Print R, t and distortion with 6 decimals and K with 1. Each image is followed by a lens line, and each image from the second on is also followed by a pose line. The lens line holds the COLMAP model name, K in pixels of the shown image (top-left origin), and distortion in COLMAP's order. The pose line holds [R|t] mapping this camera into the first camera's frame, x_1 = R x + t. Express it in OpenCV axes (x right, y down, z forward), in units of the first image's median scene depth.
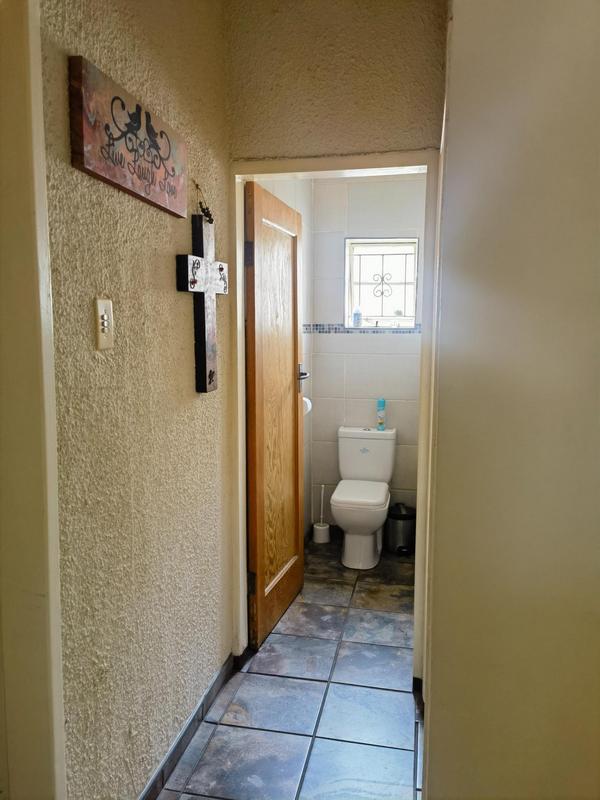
lens RADIAL K [[622.9, 0, 300.0], [0, 622.9, 400.0], [0, 0, 1]] dist [0.157913, -0.190040]
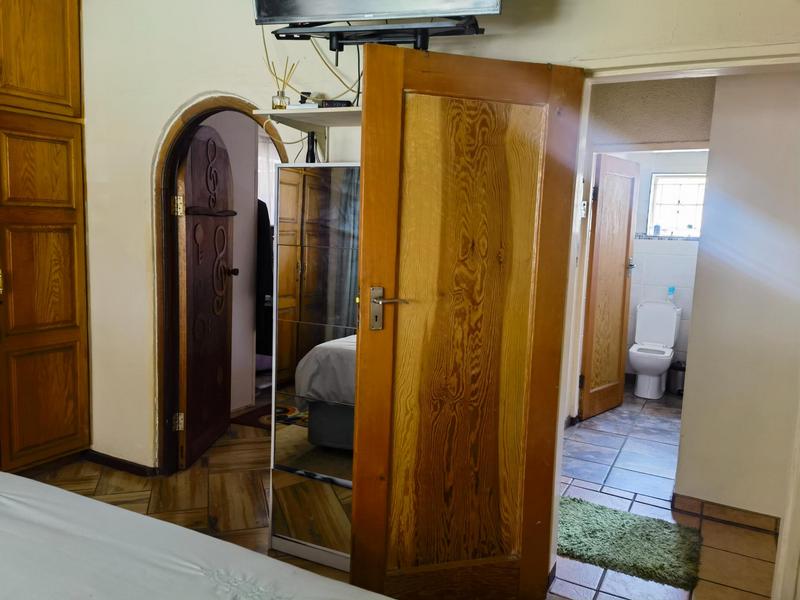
lens RADIAL K [[622.9, 0, 400.0], [0, 622.9, 300.0], [0, 0, 1]] dist [0.157913, -0.190040]
pose [[0.960636, 0.064530, -0.270213, -0.080191], [-0.065718, 0.997827, 0.004659, 0.072117], [0.269927, 0.013282, 0.962789, -0.643354]]
